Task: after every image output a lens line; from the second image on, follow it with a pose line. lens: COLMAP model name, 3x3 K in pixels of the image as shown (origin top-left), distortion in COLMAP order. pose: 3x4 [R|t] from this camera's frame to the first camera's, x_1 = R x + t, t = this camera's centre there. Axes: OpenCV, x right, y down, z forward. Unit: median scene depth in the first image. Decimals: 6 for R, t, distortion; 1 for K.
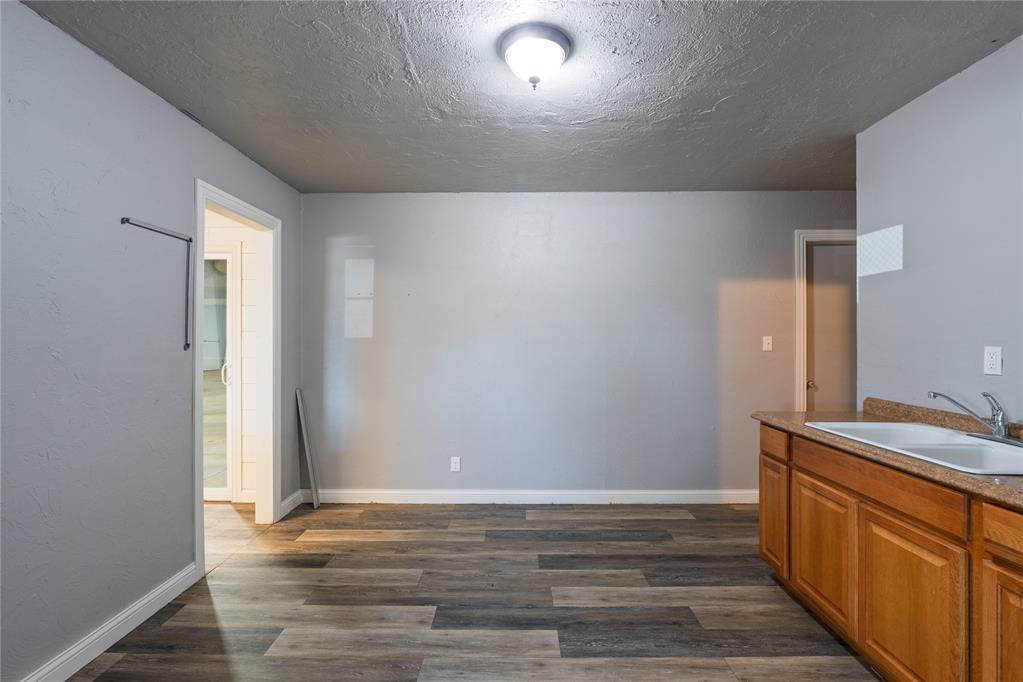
lens RADIAL K [[471.9, 0, 511.5], [0, 471.9, 341.0], [0, 0, 1]] dist [-0.012343, 0.000145]
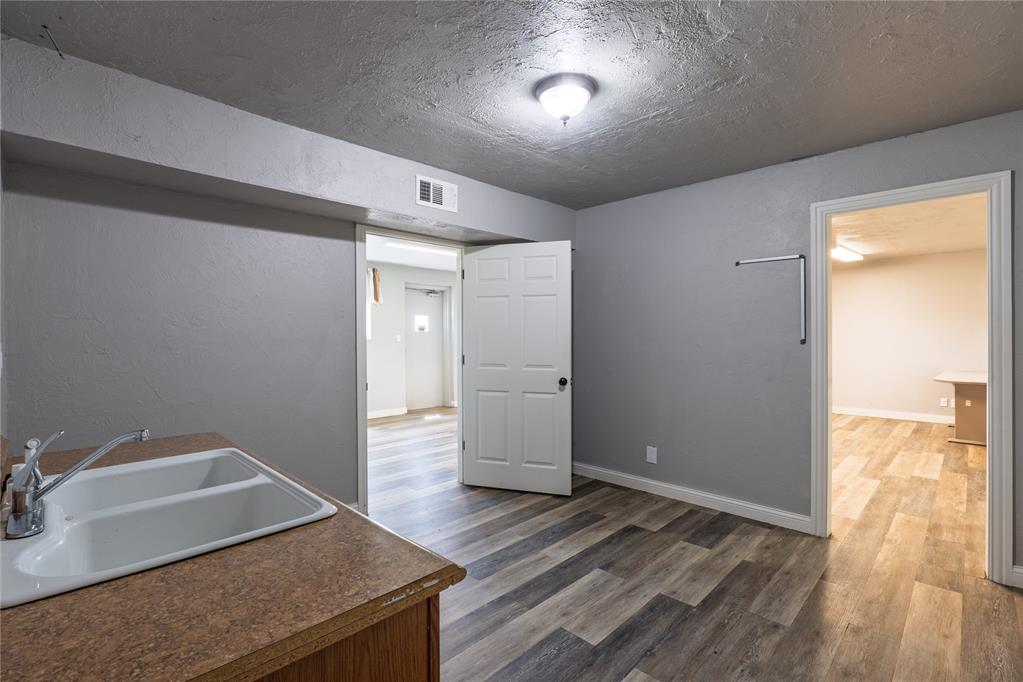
lens RADIAL K [[471.9, 0, 511.5], [0, 471.9, 341.0], [0, 0, 1]] dist [-0.012343, 0.000145]
pose [[-0.699523, 0.008516, -0.714560, 0.807407], [-0.000946, 0.999917, 0.012844, -0.005392], [0.714610, 0.009661, -0.699457, 1.406075]]
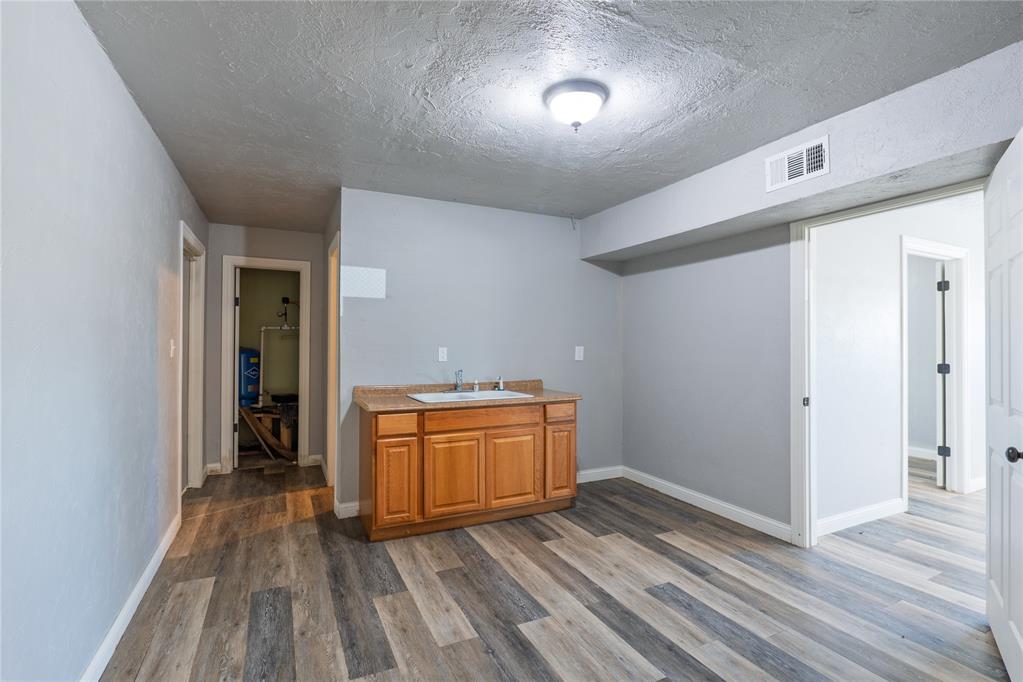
lens RADIAL K [[471.9, 0, 511.5], [0, 471.9, 341.0], [0, 0, 1]] dist [-0.012343, 0.000145]
pose [[-0.439657, 0.007266, 0.898137, -0.761134], [0.000146, 0.999968, -0.008018, -0.000261], [-0.898166, -0.003394, -0.439643, 1.346484]]
